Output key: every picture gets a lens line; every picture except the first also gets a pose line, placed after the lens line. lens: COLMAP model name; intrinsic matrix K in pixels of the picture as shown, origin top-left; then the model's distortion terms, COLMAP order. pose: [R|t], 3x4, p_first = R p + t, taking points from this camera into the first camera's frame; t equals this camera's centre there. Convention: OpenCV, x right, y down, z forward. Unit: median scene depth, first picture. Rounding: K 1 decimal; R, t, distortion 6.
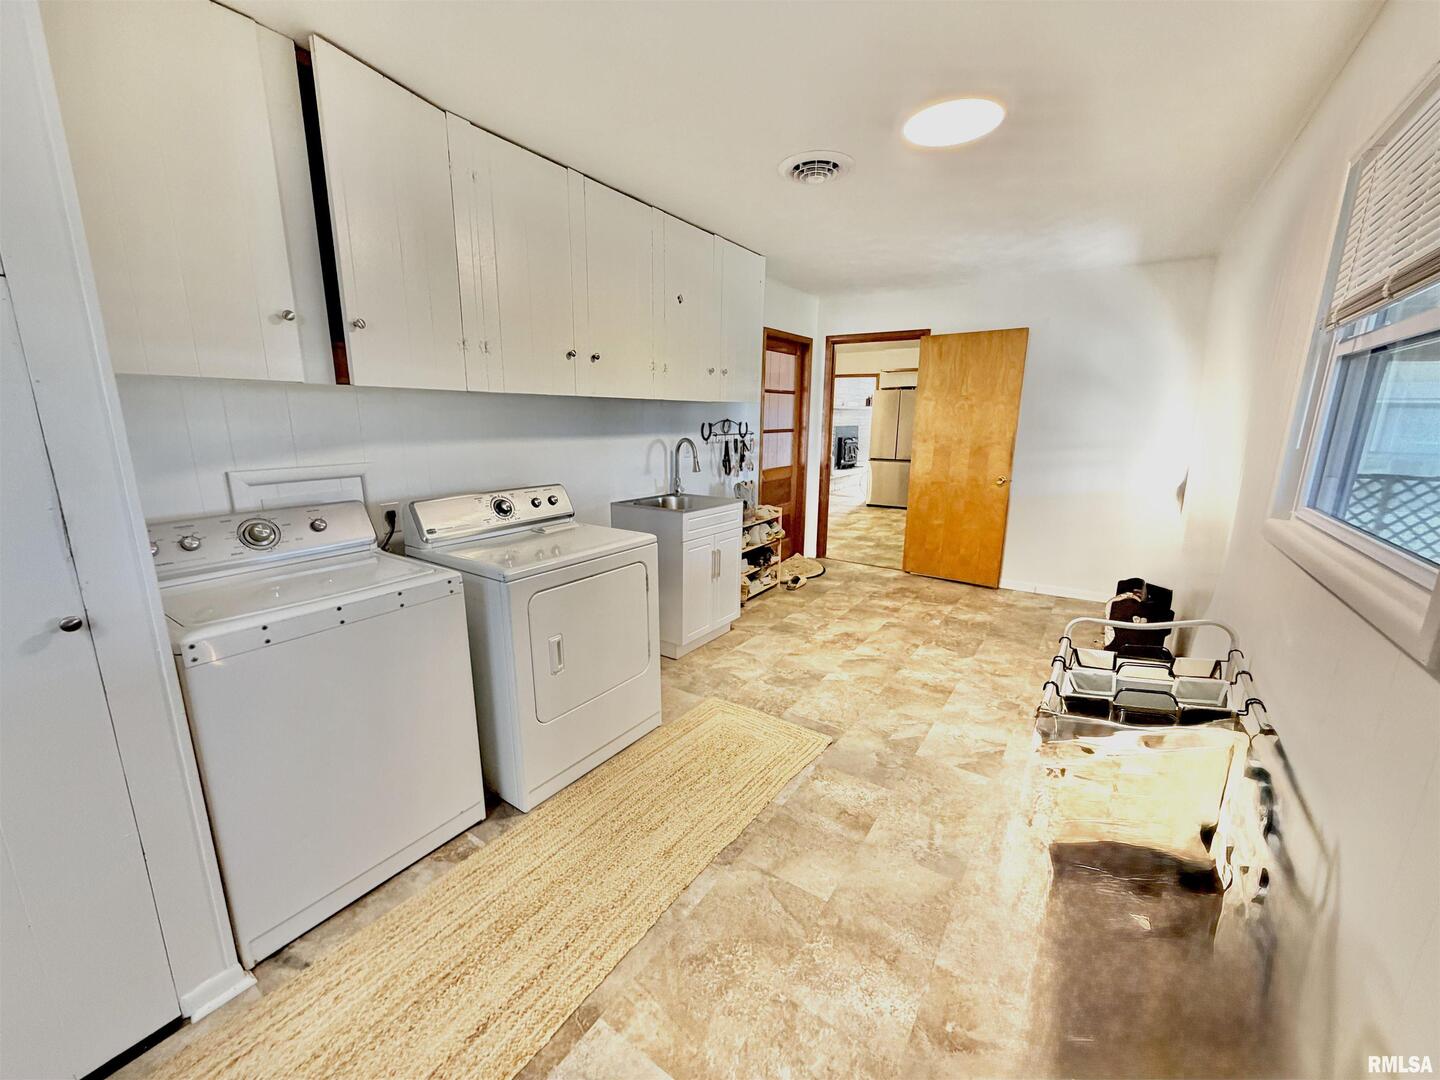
lens RADIAL K [[576.2, 0, 717.3], [0, 576.2, 541.8], [0, 0, 1]] dist [-0.000050, 0.000316]
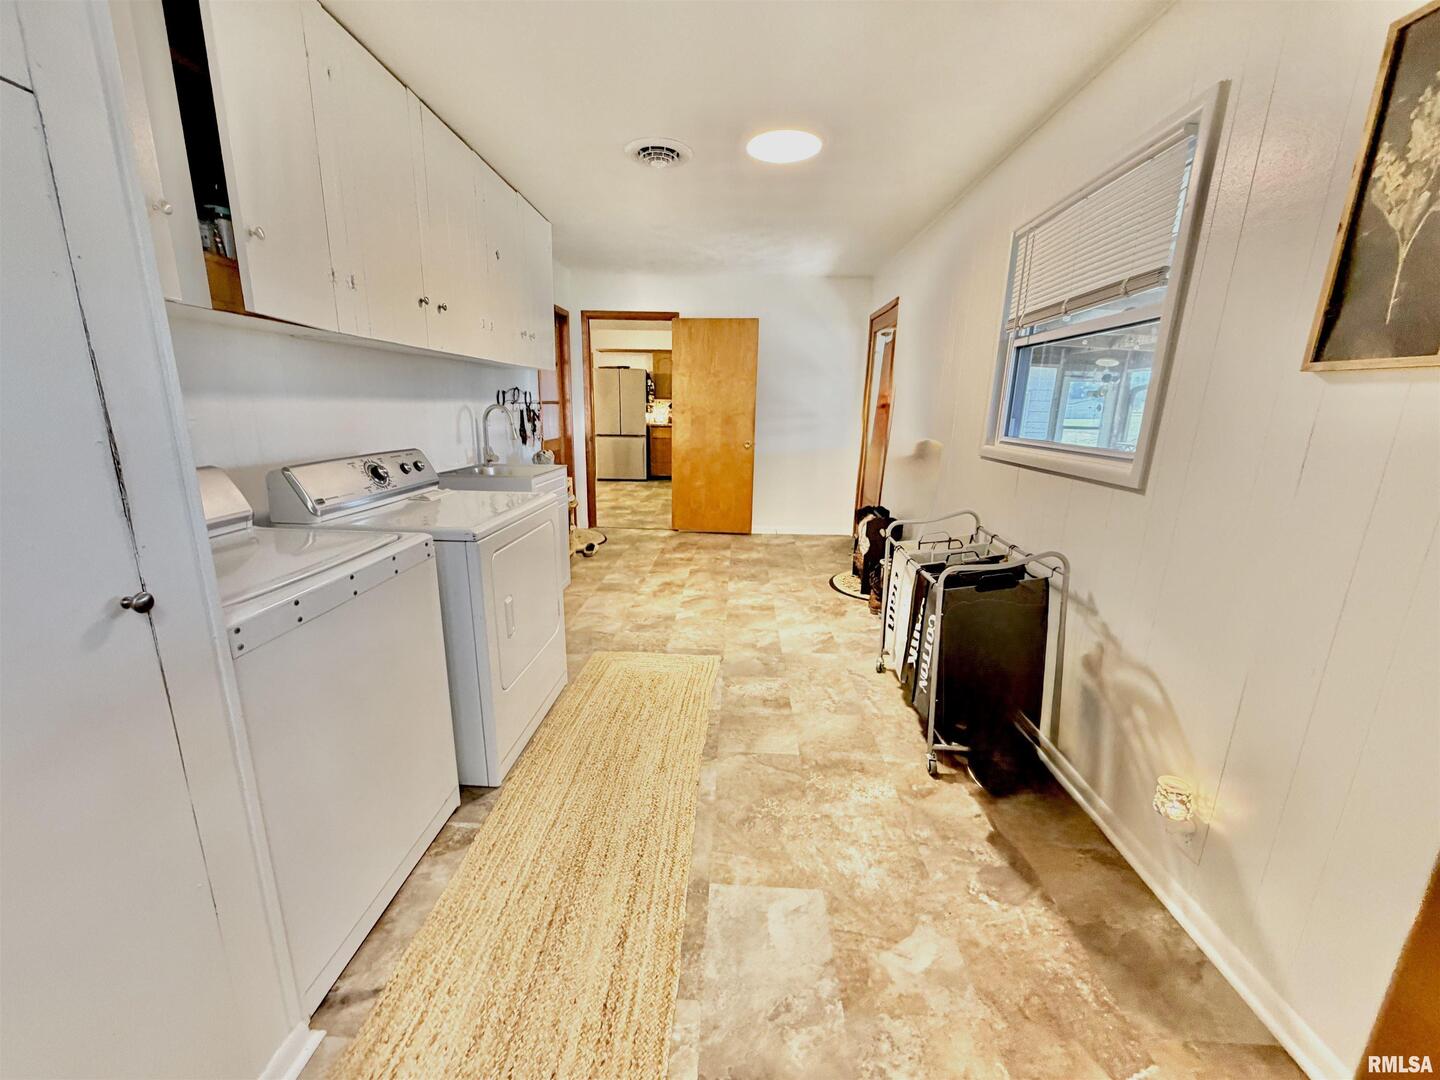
lens RADIAL K [[576.2, 0, 717.3], [0, 576.2, 541.8], [0, 0, 1]] dist [-0.000050, 0.000316]
pose [[0.846558, -0.115055, 0.519713, -0.343097], [0.101487, 0.993338, 0.054594, 0.039392], [-0.522532, 0.006527, 0.852595, -0.000168]]
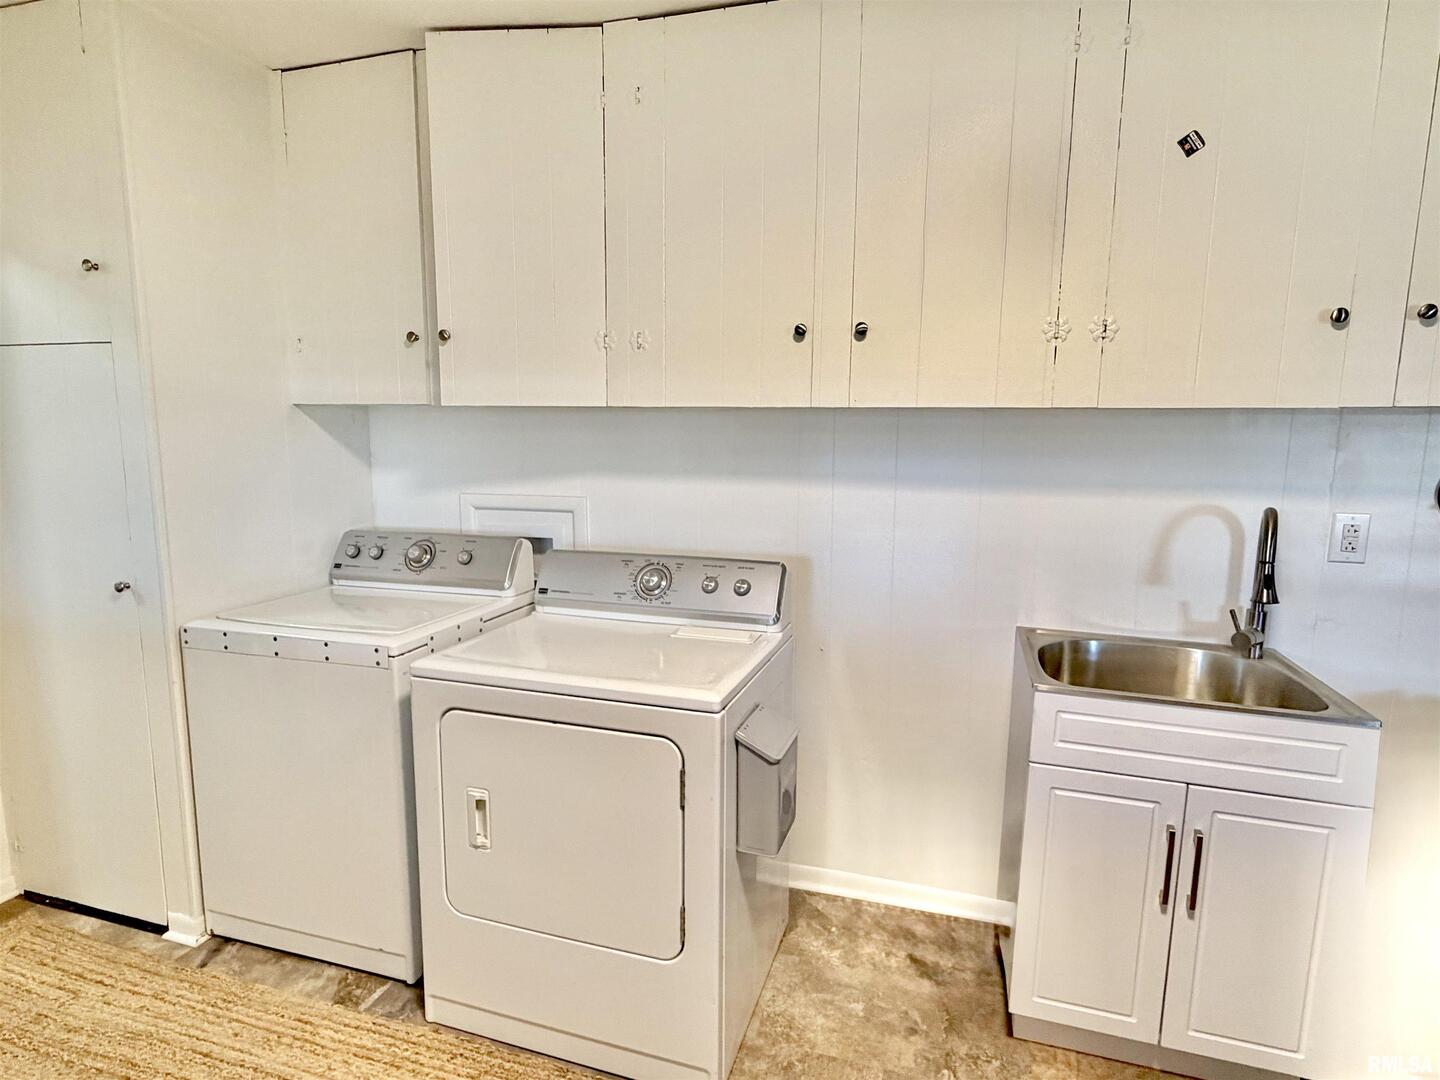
lens RADIAL K [[769.1, 0, 722.9], [0, 769.1, 544.2], [0, 0, 1]] dist [-0.002020, -0.000265]
pose [[0.299330, 0.130474, -0.945187, 0.397121], [-0.214019, 0.974546, 0.066749, -0.149441], [0.929837, 0.182308, 0.319635, 0.675500]]
